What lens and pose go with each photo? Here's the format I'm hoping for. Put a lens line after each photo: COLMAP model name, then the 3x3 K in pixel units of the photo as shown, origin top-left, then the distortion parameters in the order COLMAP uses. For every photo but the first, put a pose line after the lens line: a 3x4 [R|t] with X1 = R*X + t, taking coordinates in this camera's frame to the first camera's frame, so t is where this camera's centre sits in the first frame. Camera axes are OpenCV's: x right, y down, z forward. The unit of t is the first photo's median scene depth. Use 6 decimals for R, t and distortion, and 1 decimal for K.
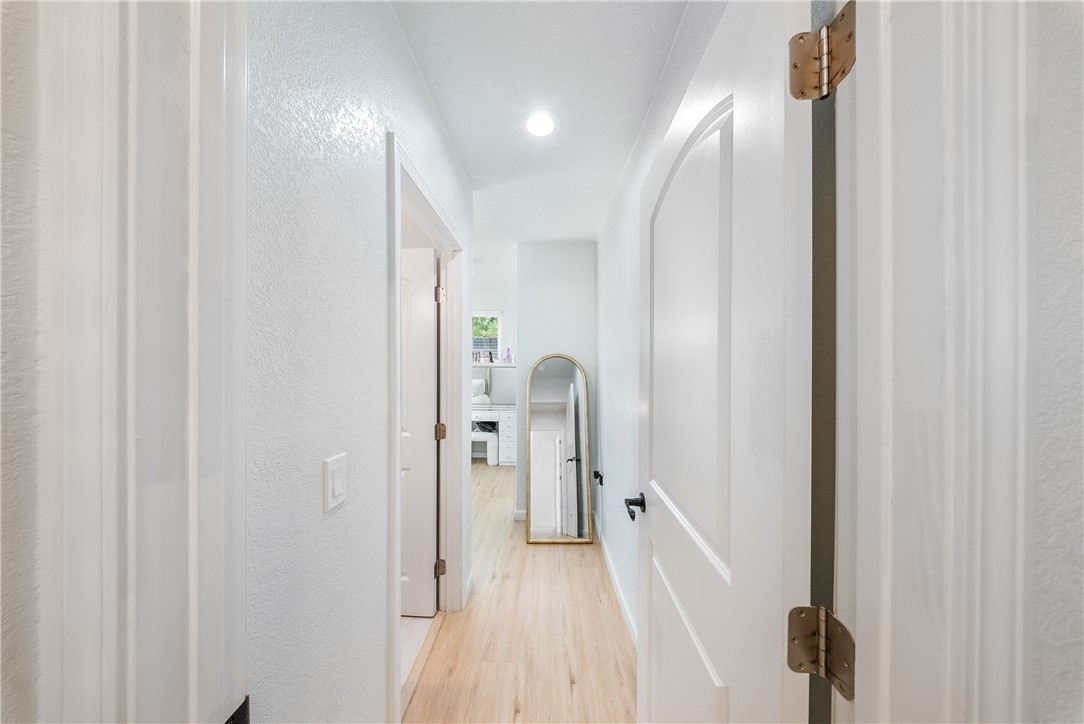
lens RADIAL K [[318.6, 0, 542.4], [0, 318.6, 364.2], [0, 0, 1]] dist [-0.007386, -0.000045]
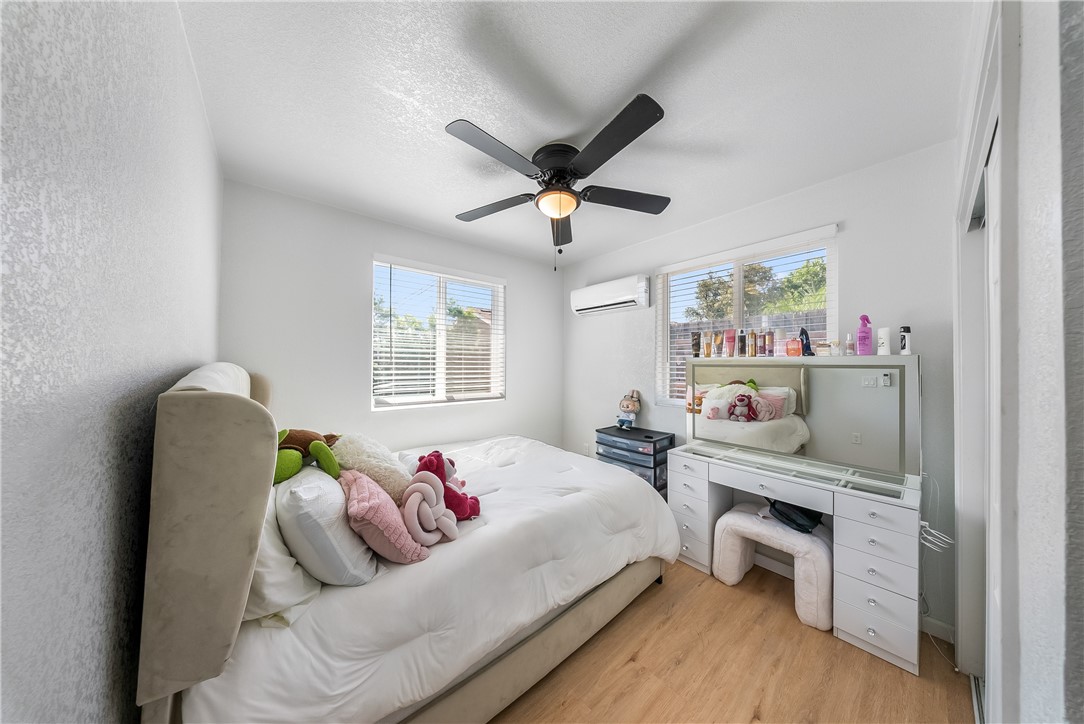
lens RADIAL K [[318.6, 0, 542.4], [0, 318.6, 364.2], [0, 0, 1]] dist [-0.007386, -0.000045]
pose [[0.651521, -0.007861, -0.758589, -0.075275], [0.005488, 0.999969, -0.005649, 0.007122], [0.758610, -0.000483, 0.651544, 0.489610]]
